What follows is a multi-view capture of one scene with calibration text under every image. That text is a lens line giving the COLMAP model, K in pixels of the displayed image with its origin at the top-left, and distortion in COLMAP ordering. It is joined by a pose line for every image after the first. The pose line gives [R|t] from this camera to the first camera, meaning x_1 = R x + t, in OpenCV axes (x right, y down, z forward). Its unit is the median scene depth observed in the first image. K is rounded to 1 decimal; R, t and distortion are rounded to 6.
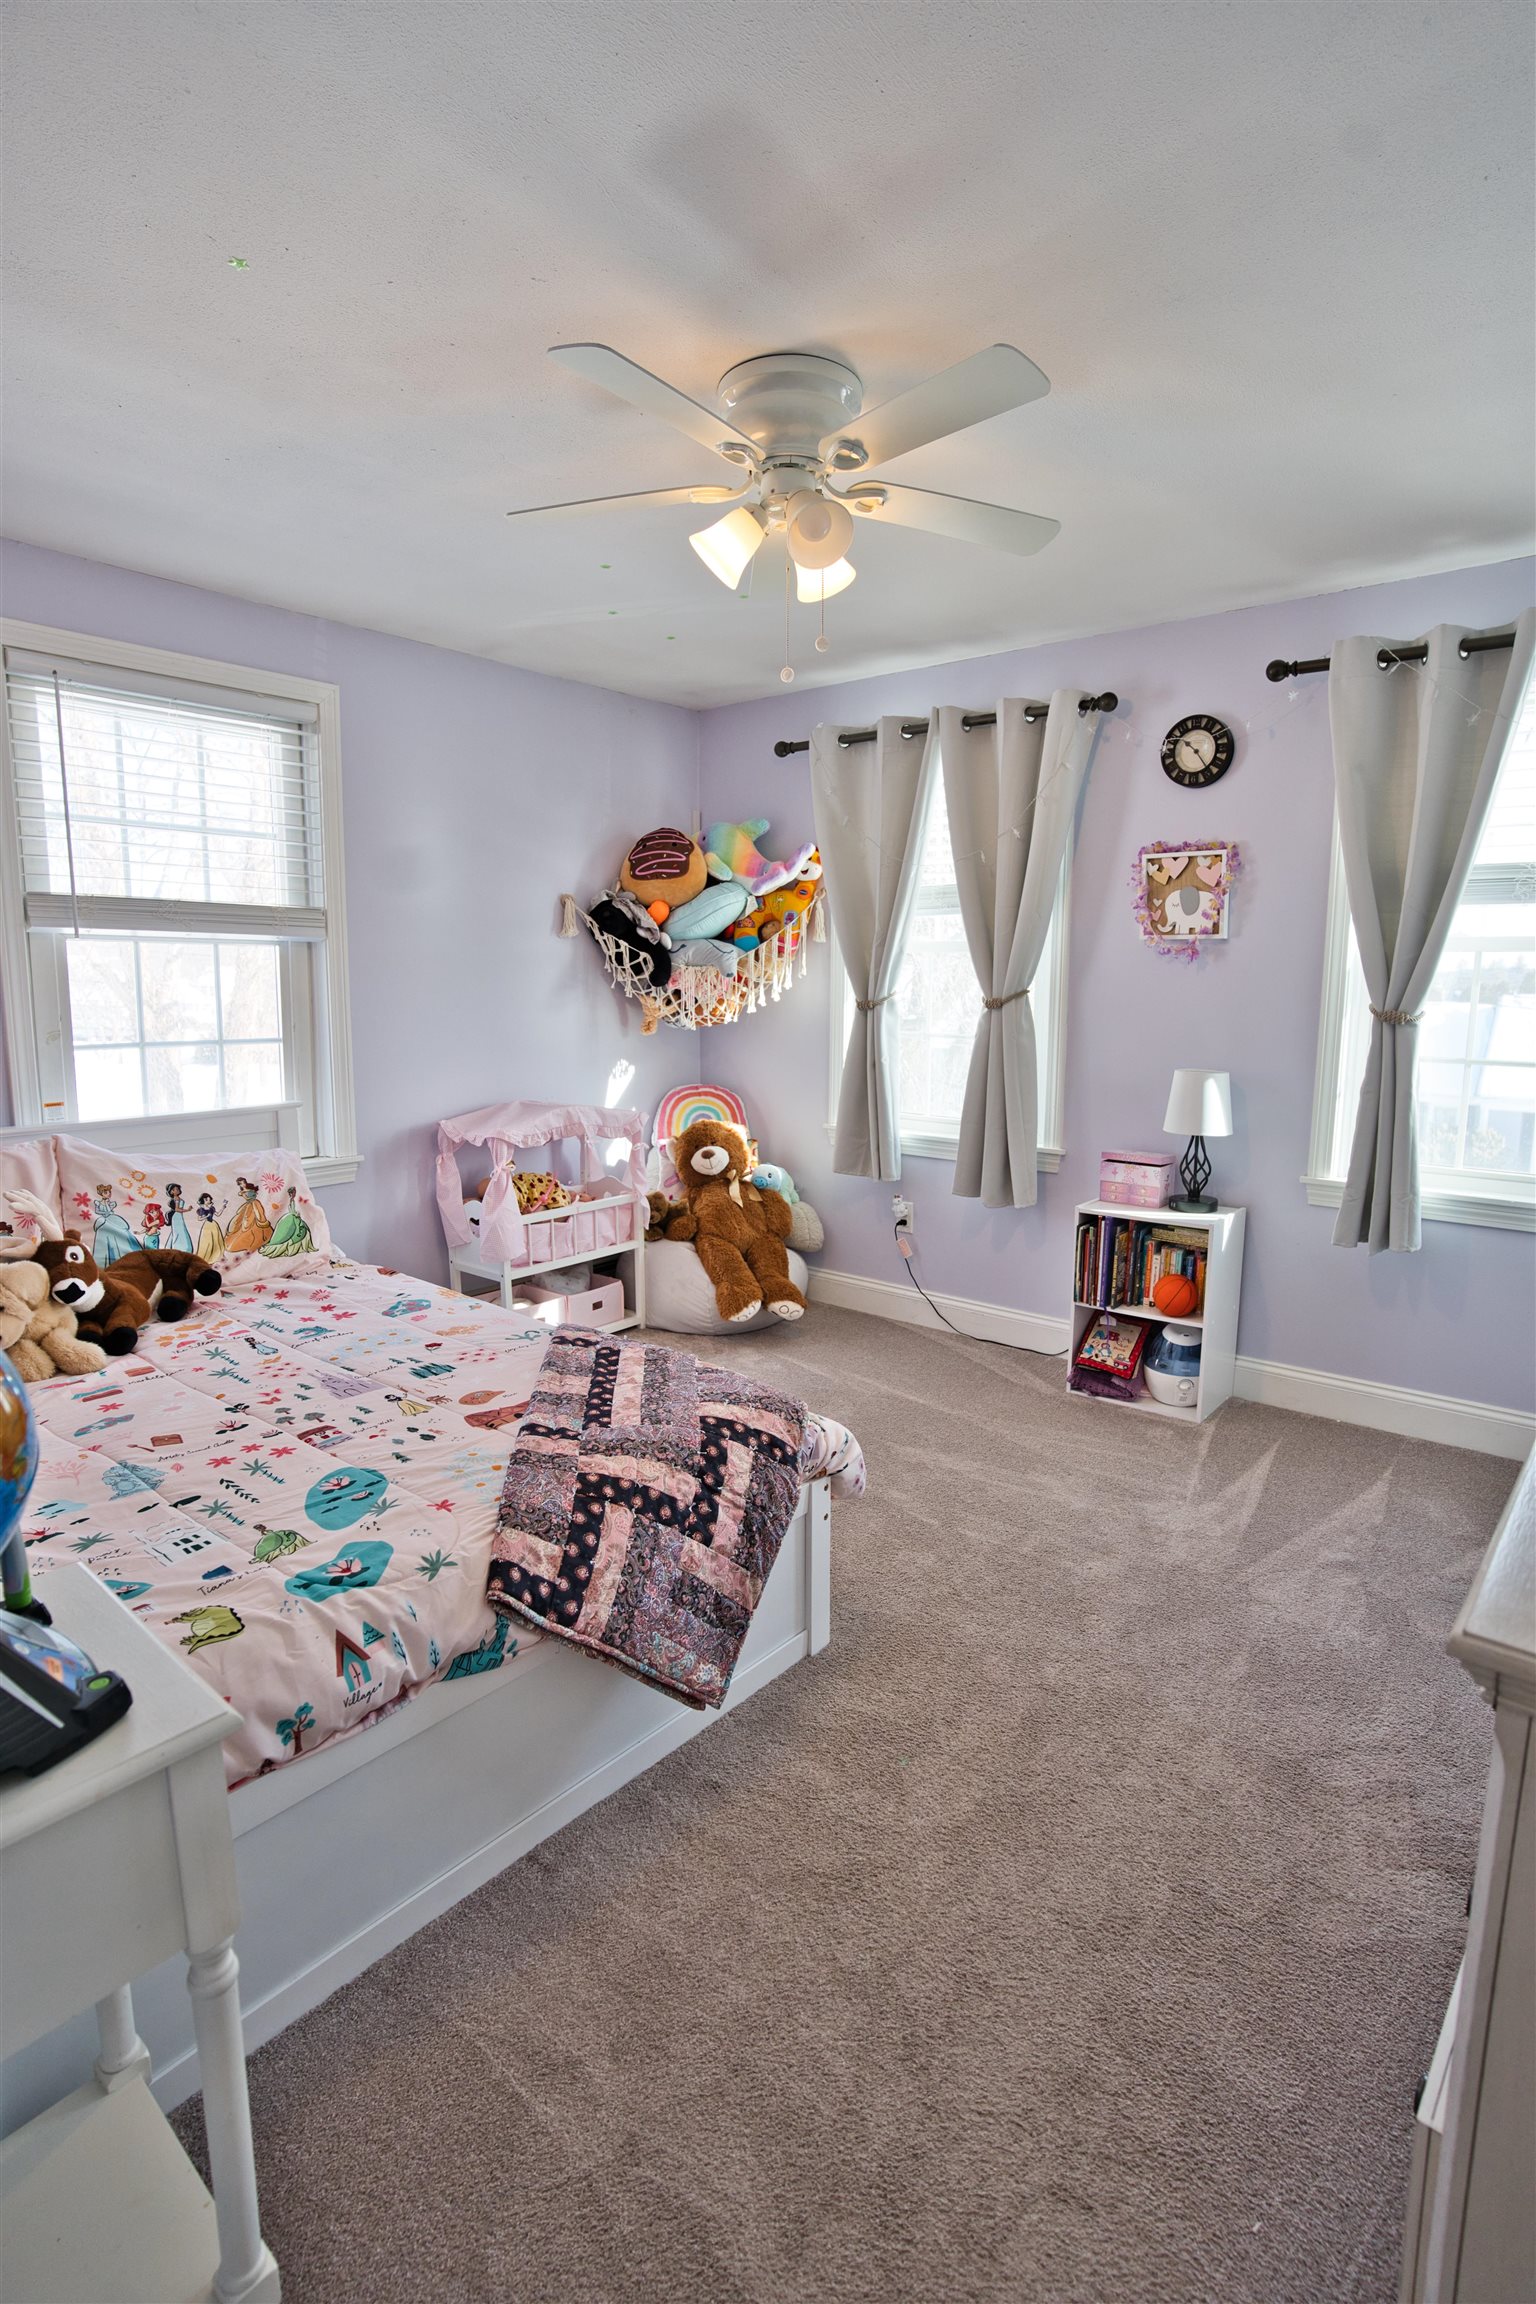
lens RADIAL K [[1122.9, 0, 766.8], [0, 1122.9, 1168.6], [0, 0, 1]] dist [-0.069377, 0.023775]
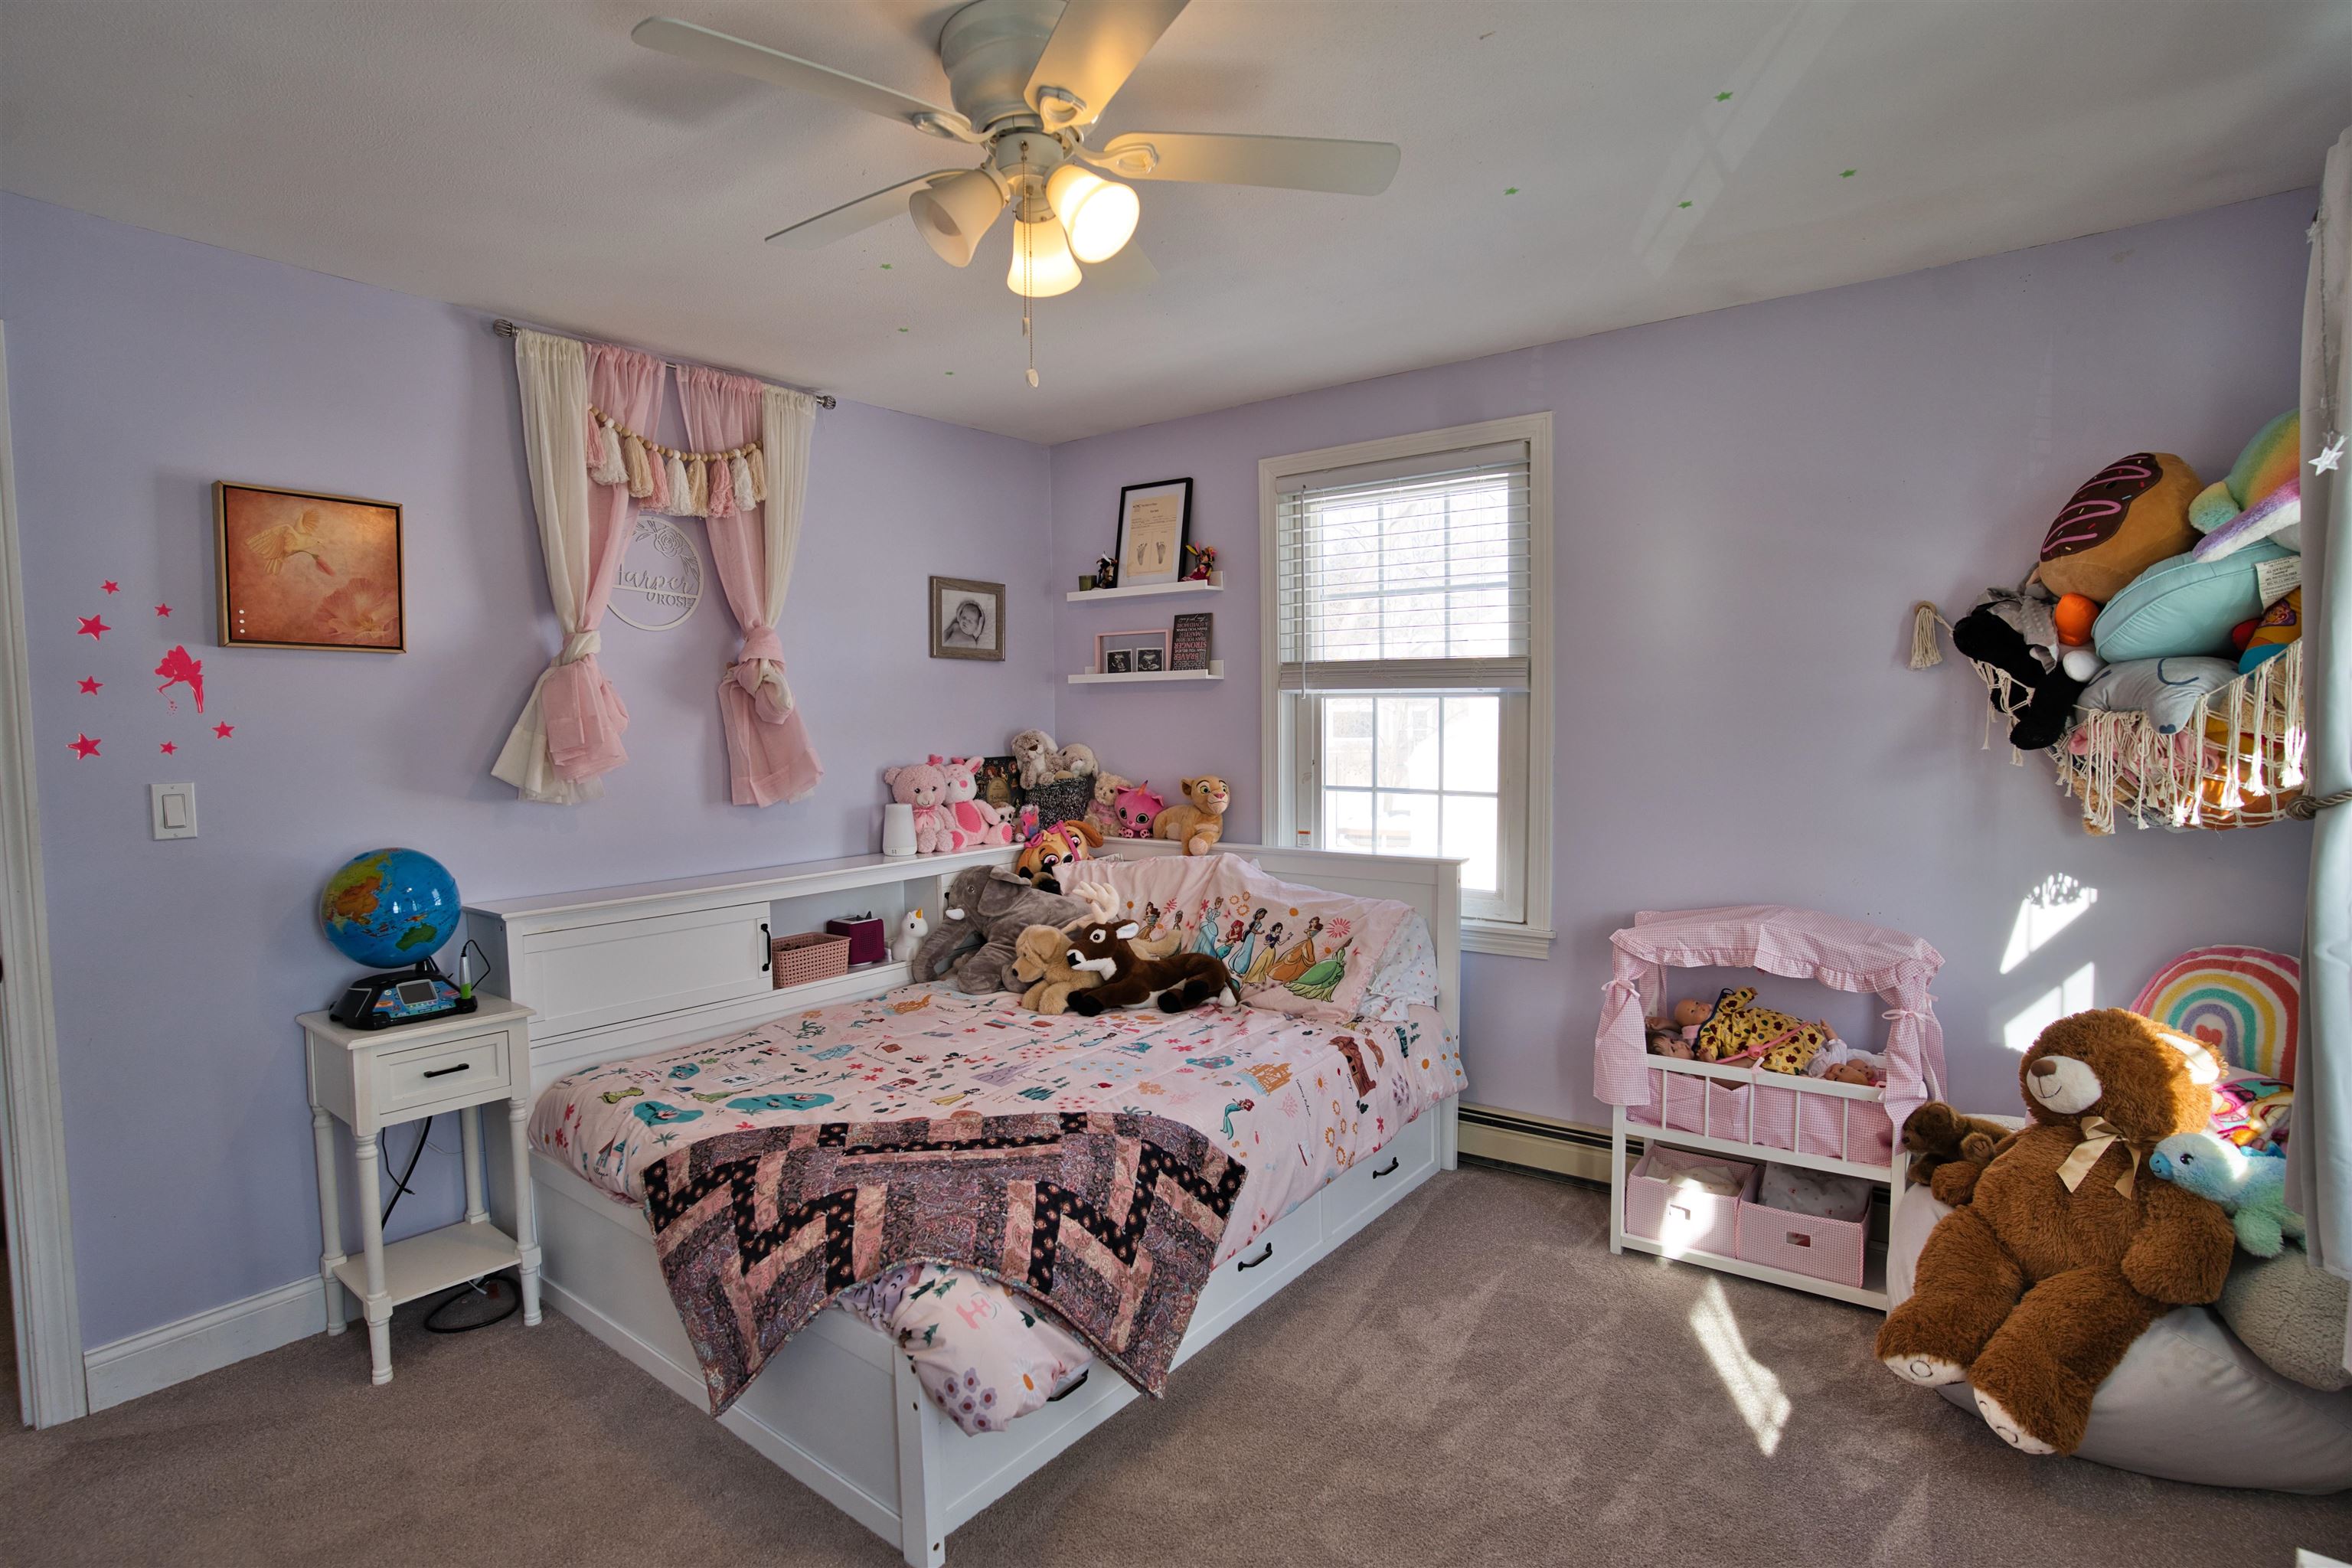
lens RADIAL K [[1146.3, 0, 1160.9], [0, 1146.3, 801.8], [0, 0, 1]] dist [-0.069377, 0.023775]
pose [[0.036299, 0.066161, -0.997148, 0.635649], [-0.155804, 0.985979, 0.059748, -0.148999], [0.987121, 0.153191, 0.046098, 0.804536]]
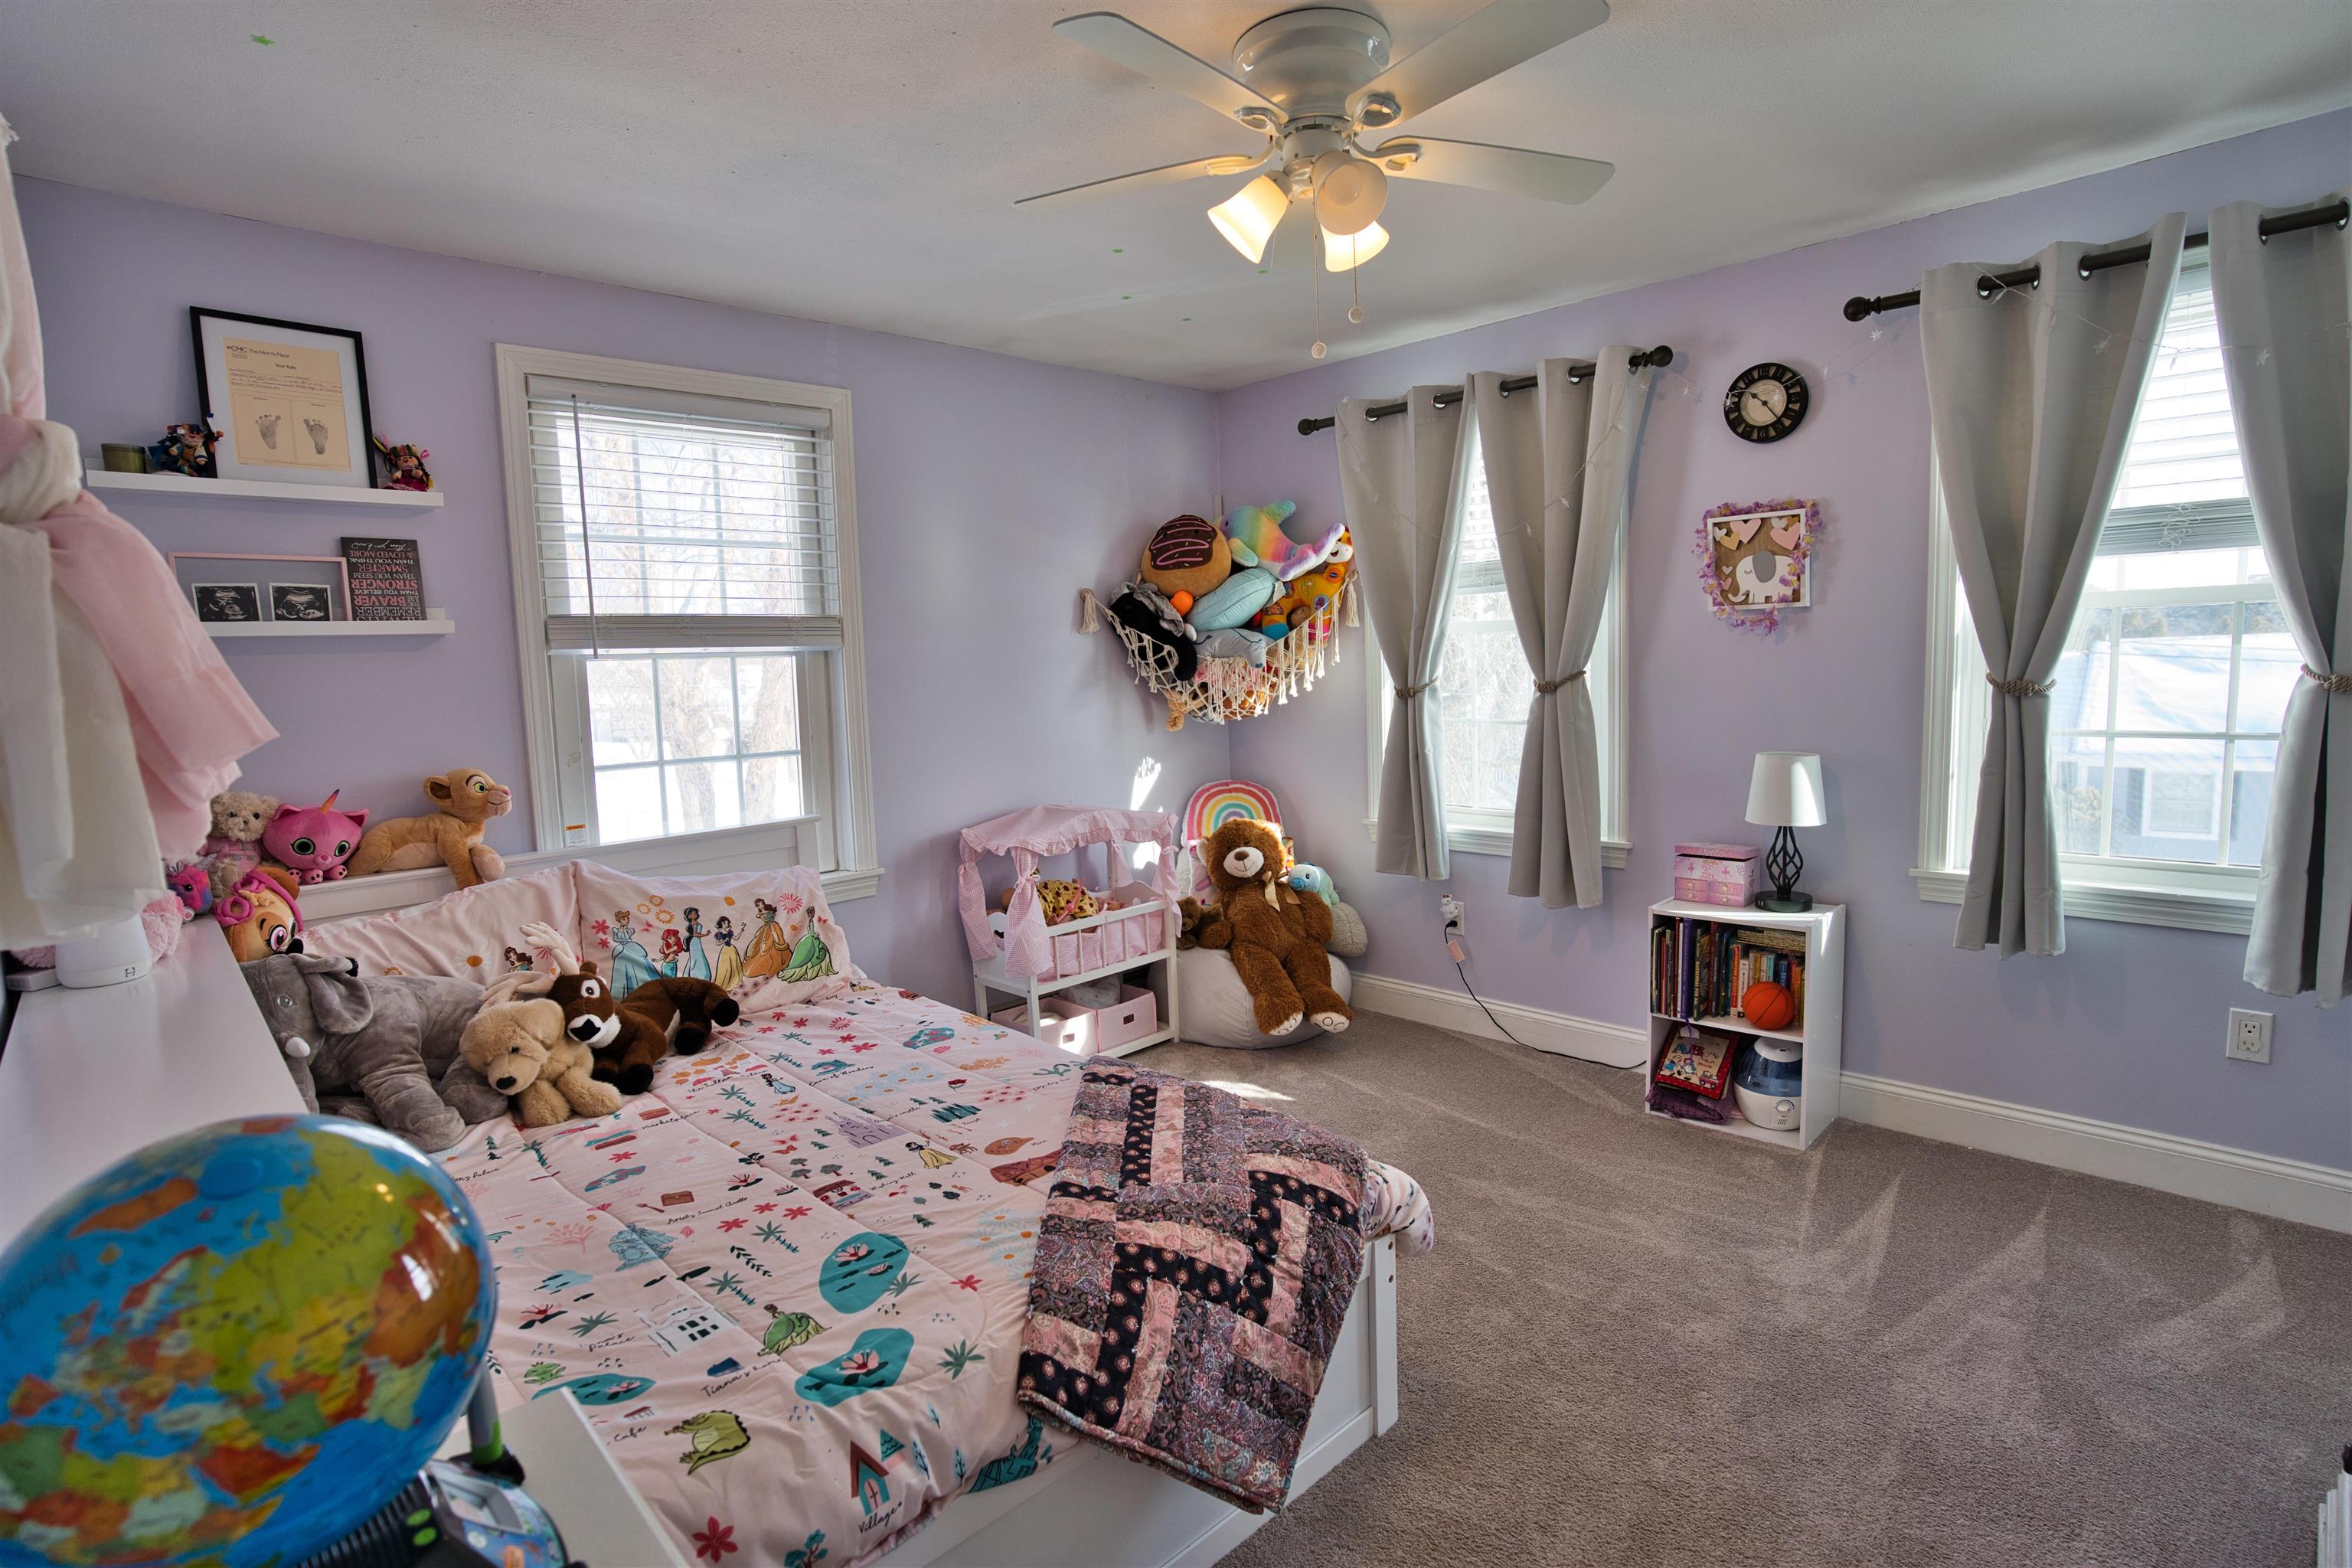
lens RADIAL K [[1146.3, 0, 1170.6], [0, 1146.3, 800.1], [0, 0, 1]] dist [-0.069377, 0.023775]
pose [[0.993948, -0.029237, -0.105889, -0.011348], [0.024485, 0.998646, -0.045899, -0.024256], [0.107087, 0.043028, 0.993318, 0.051767]]
